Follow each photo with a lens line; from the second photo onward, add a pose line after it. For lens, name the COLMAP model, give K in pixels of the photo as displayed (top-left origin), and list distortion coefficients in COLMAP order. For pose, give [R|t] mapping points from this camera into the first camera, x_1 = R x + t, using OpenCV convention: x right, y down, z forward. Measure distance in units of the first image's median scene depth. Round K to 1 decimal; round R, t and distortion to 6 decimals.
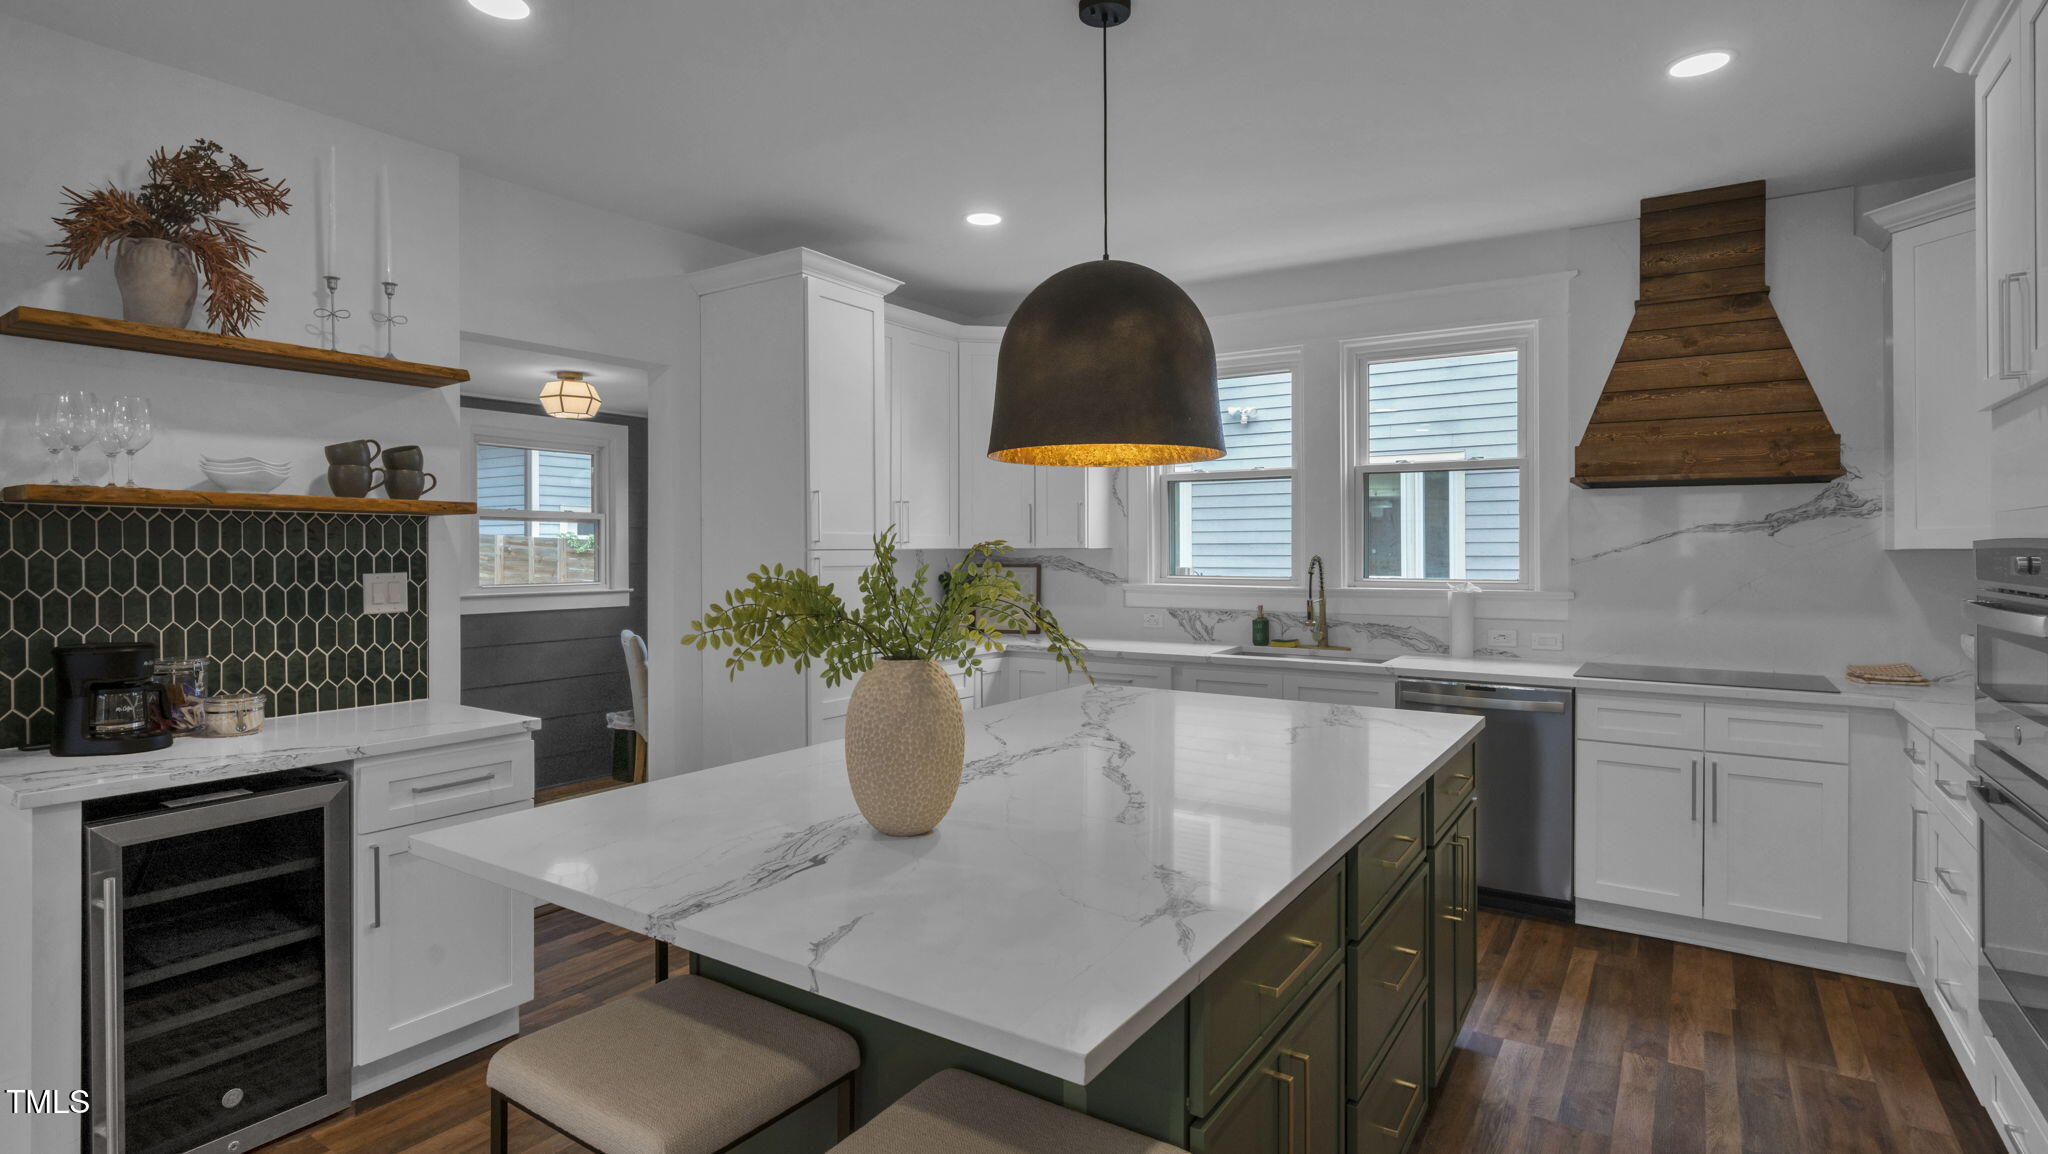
lens RADIAL K [[1014.6, 0, 1006.5], [0, 1014.6, 550.7], [0, 0, 1]] dist [0.000545, 0.000144]
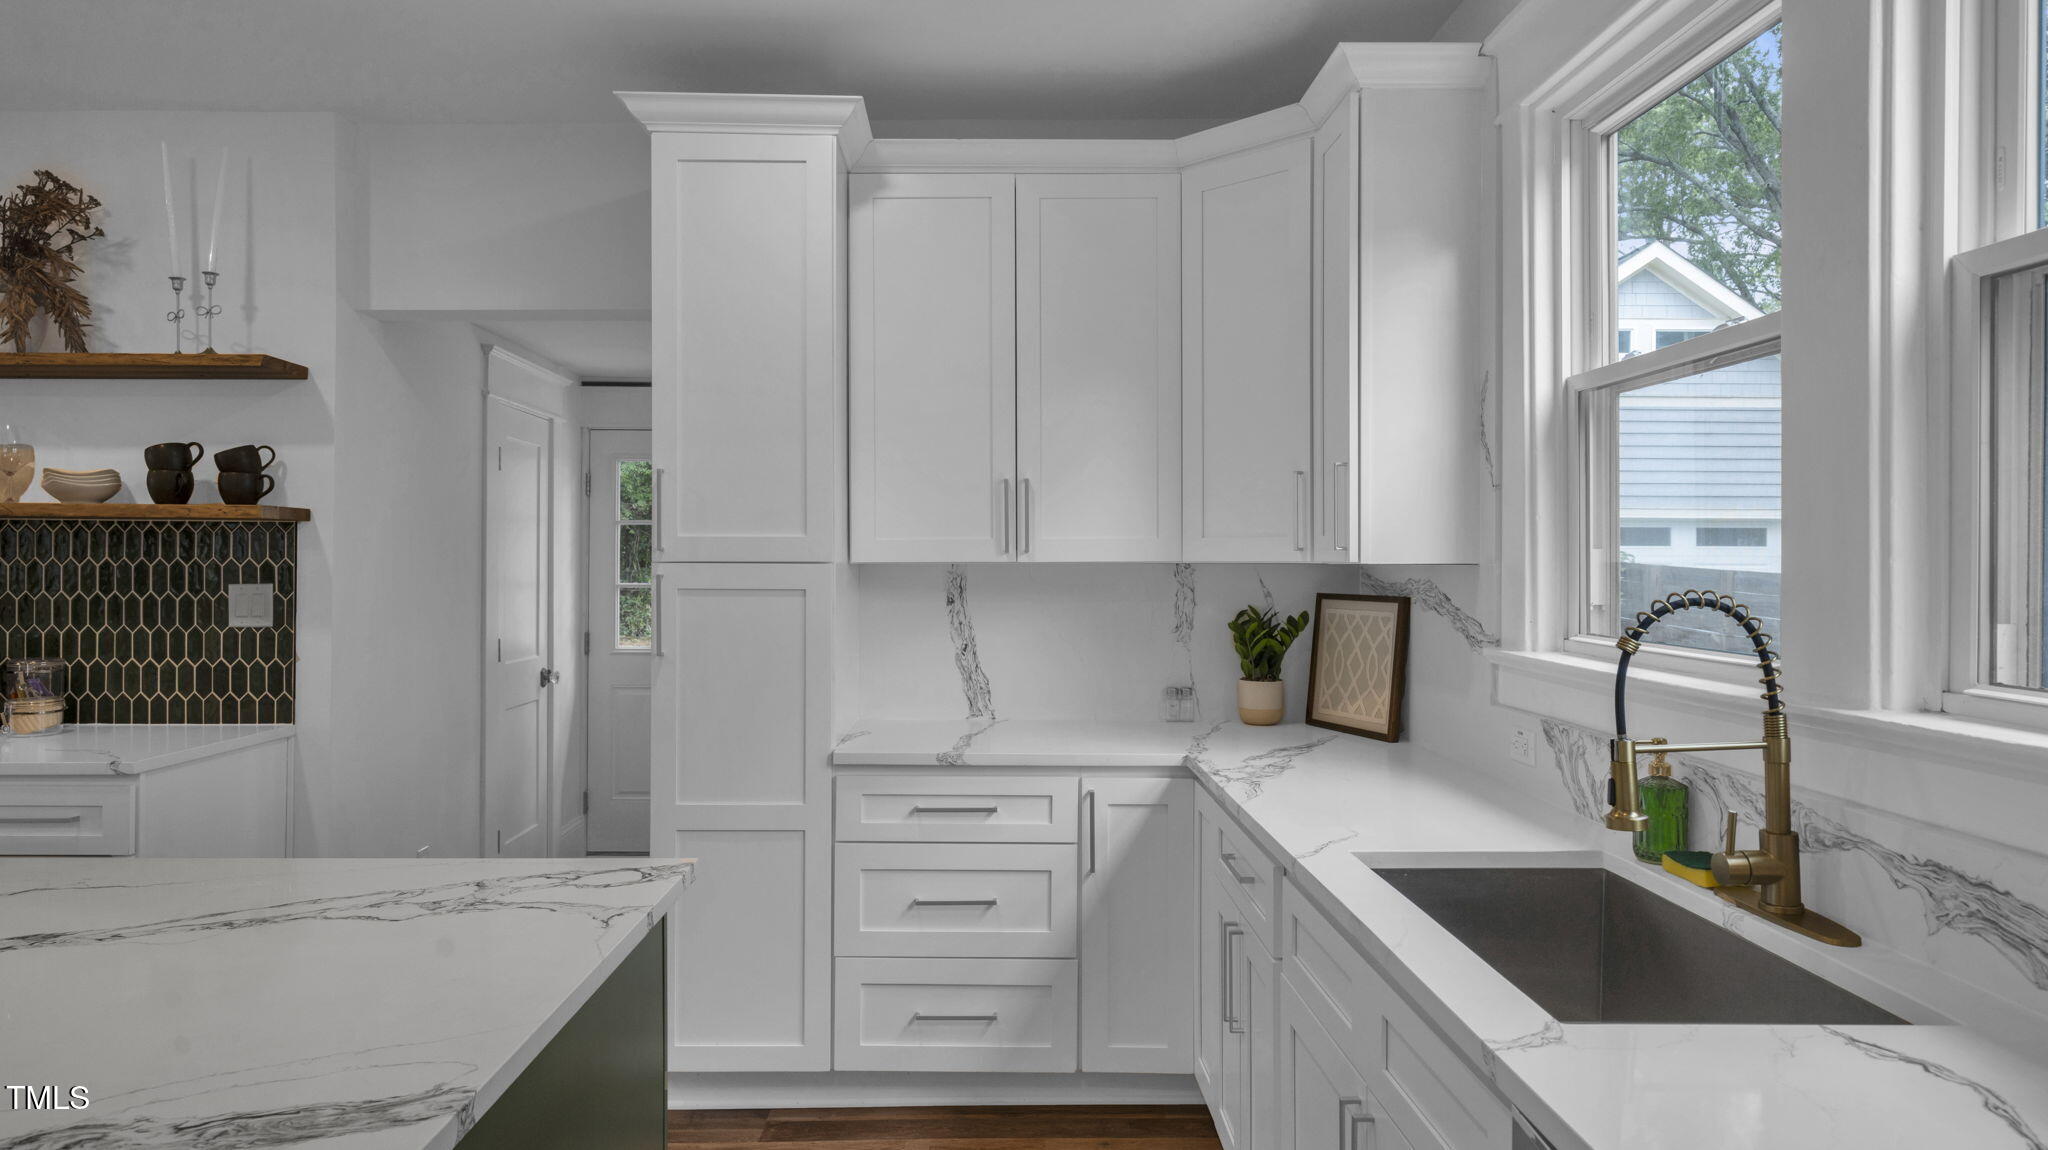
lens RADIAL K [[1195.7, 0, 1024.0], [0, 1195.7, 575.0], [0, 0, 1]] dist [-0.002747, -0.000837]
pose [[0.577131, 0.012129, -0.816562, 0.623496], [-0.007153, 0.999926, 0.009798, -0.001937], [0.816621, 0.000186, 0.577175, 0.849992]]
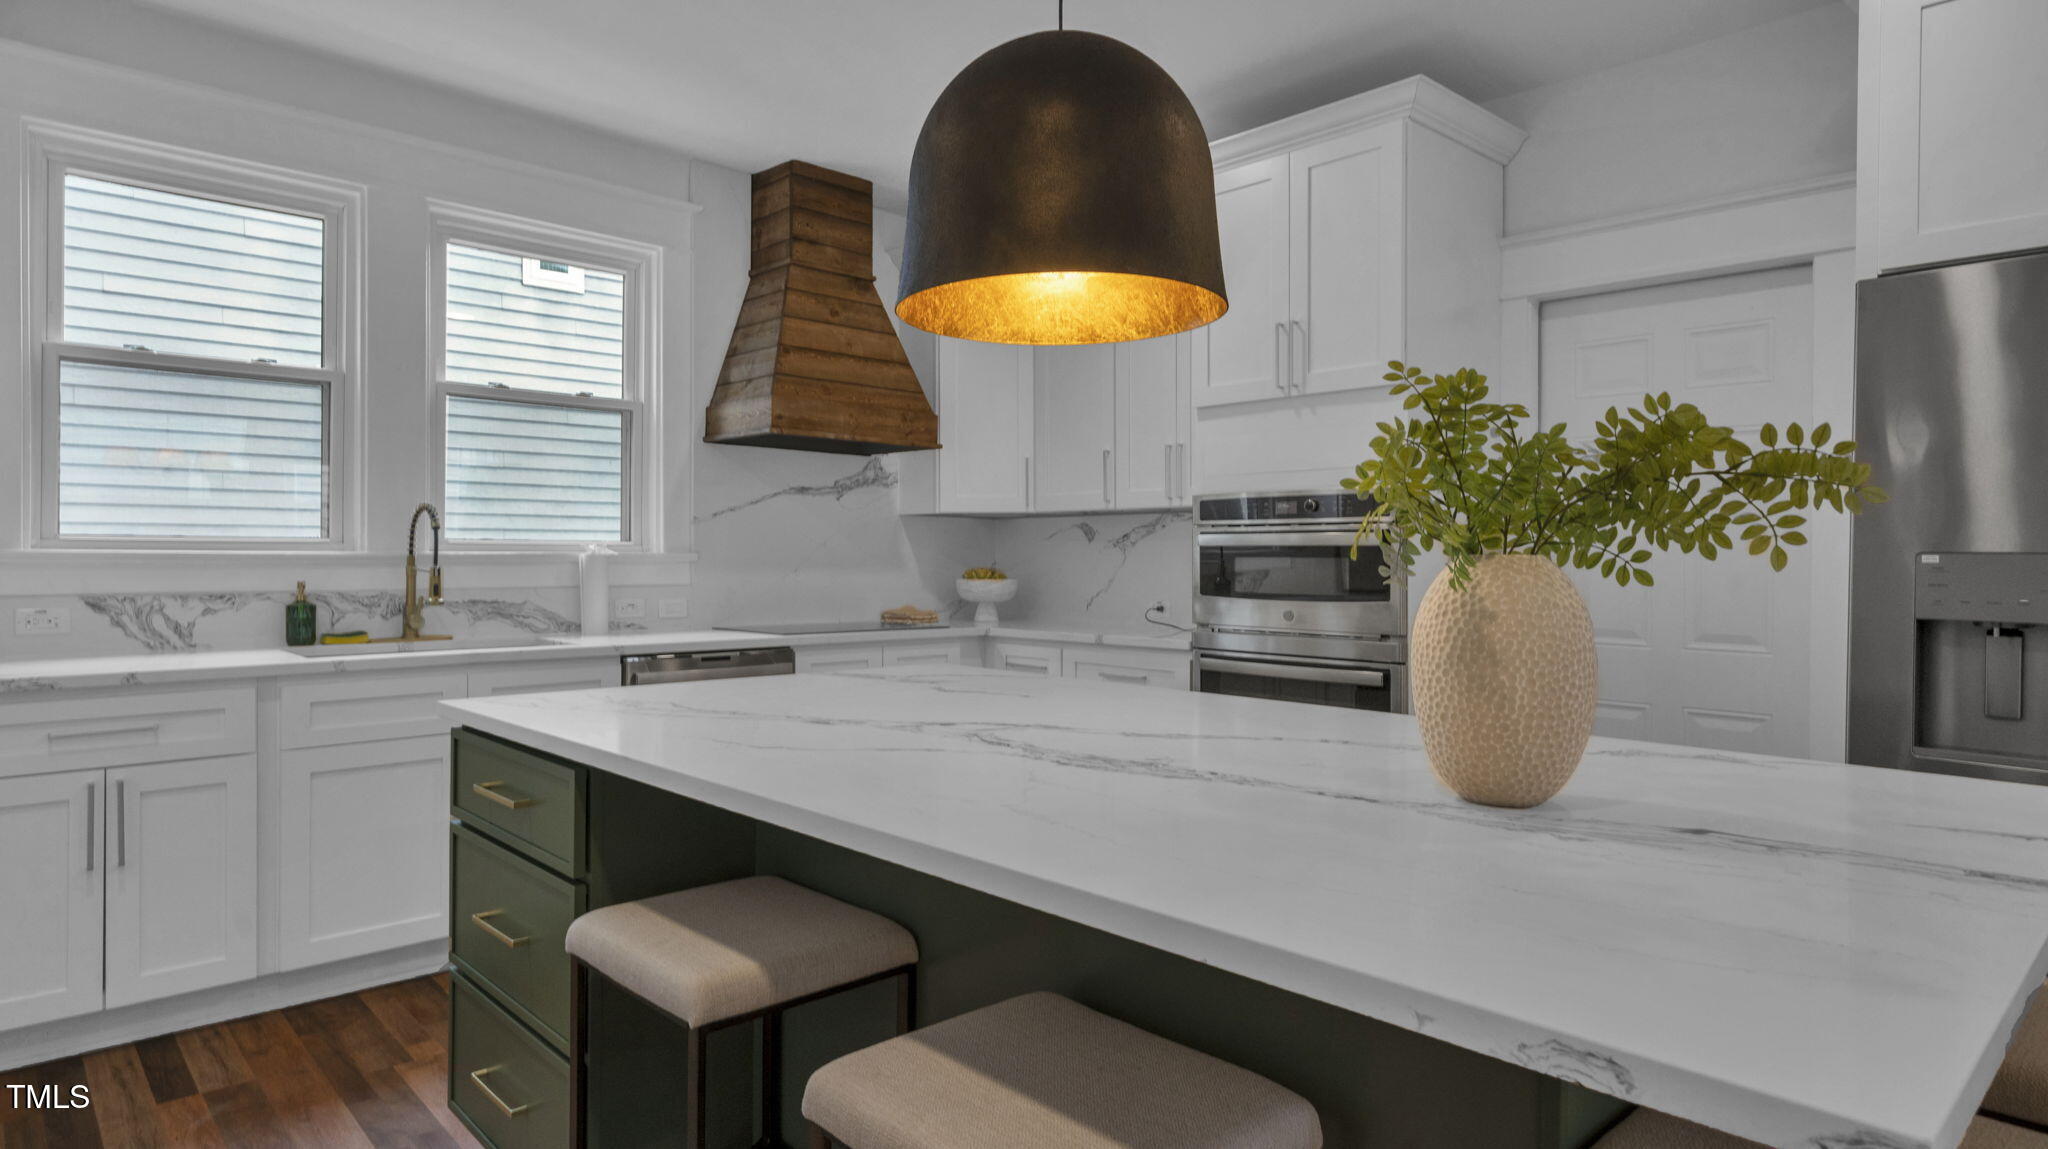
lens RADIAL K [[1148.6, 0, 1005.0], [0, 1148.6, 561.7], [0, 0, 1]] dist [0.009951, 0.000758]
pose [[0.226541, -0.002399, 0.973999, -0.477942], [-0.002287, 0.999993, 0.002995, 0.053705], [-0.973999, -0.002906, 0.226534, 0.583361]]
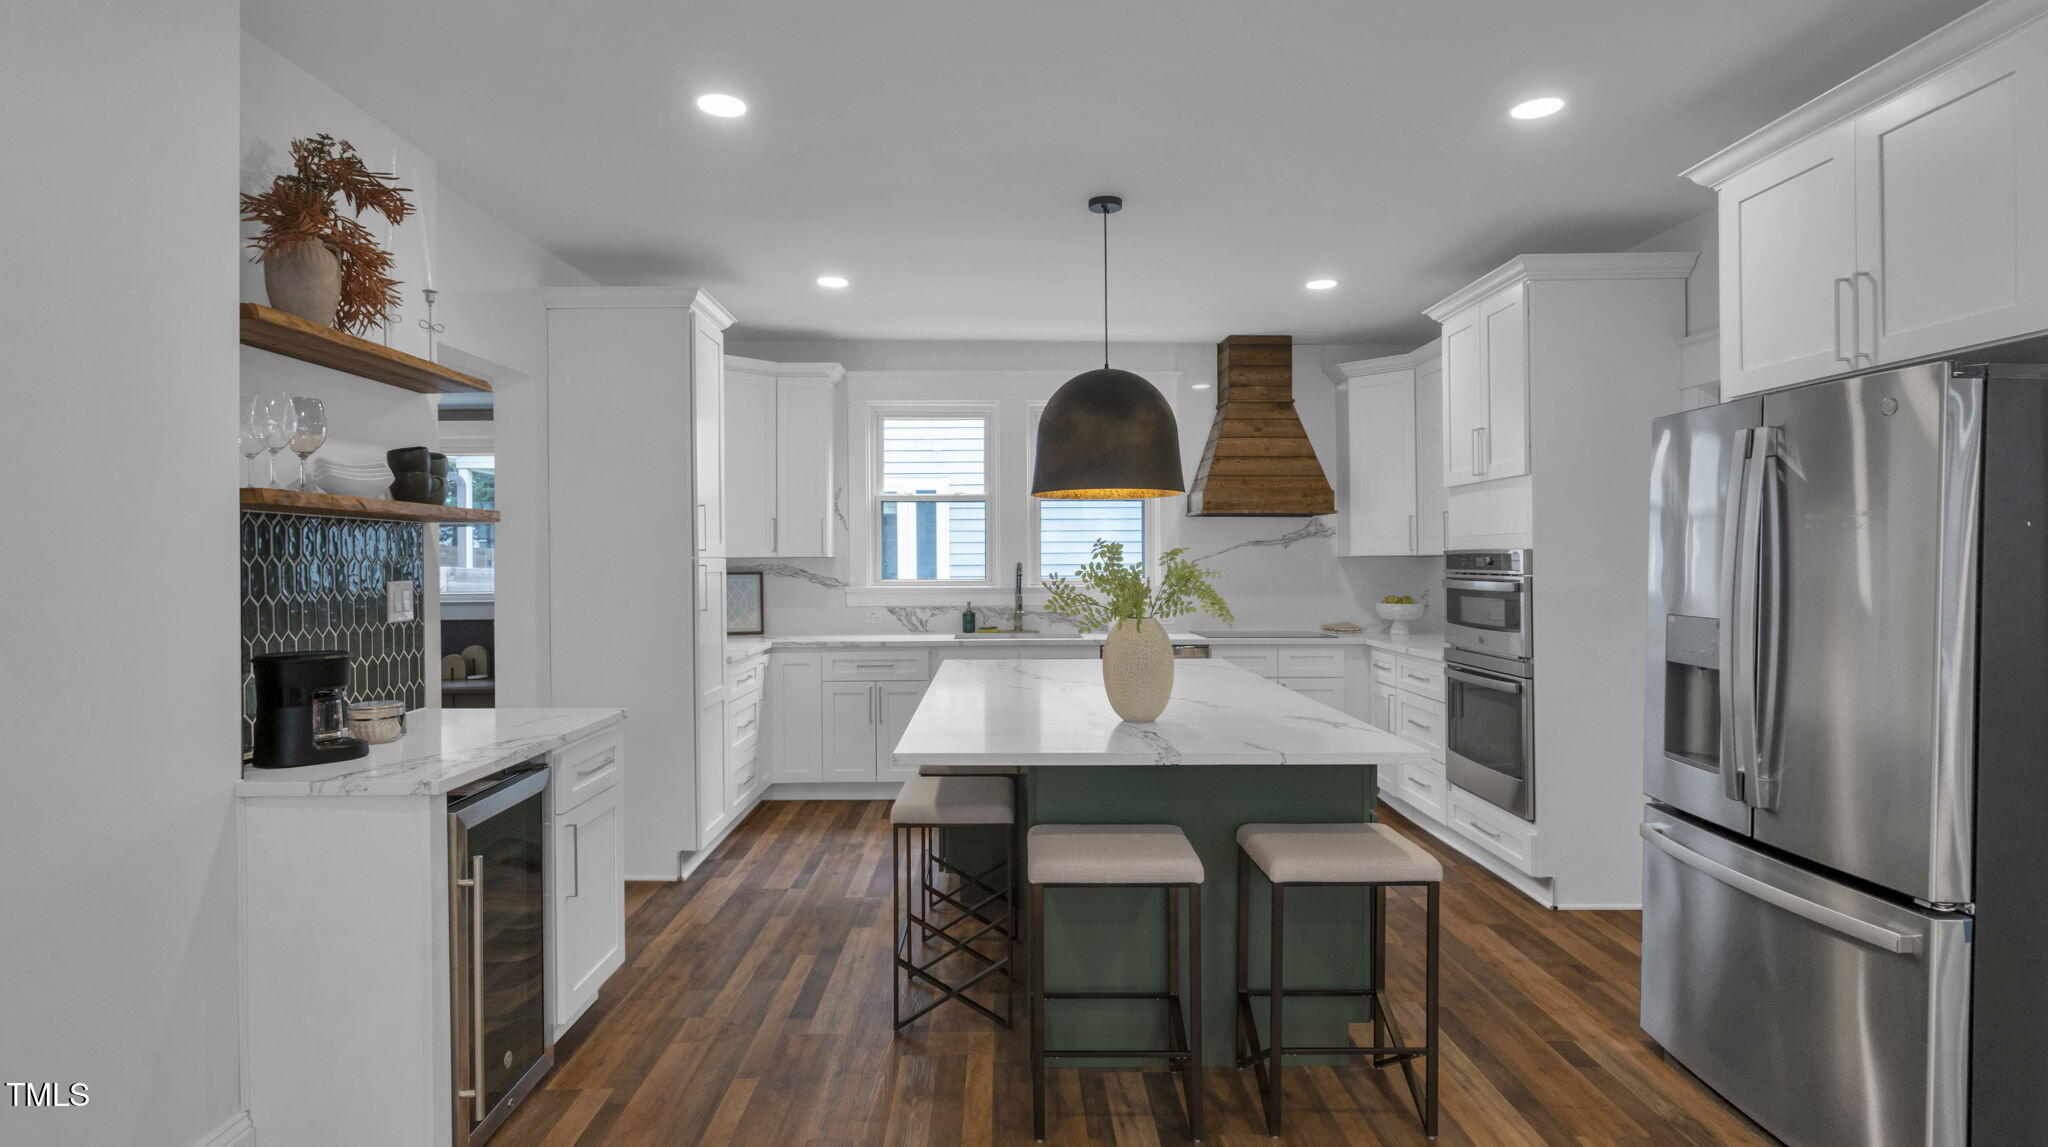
lens RADIAL K [[1041.8, 0, 1020.9], [0, 1041.8, 561.9], [0, 0, 1]] dist [0.000104, -0.000072]
pose [[0.817260, -0.004057, 0.576255, -0.629682], [0.004333, 0.999990, 0.000894, 0.004568], [-0.576253, 0.001767, 0.817270, -0.151262]]
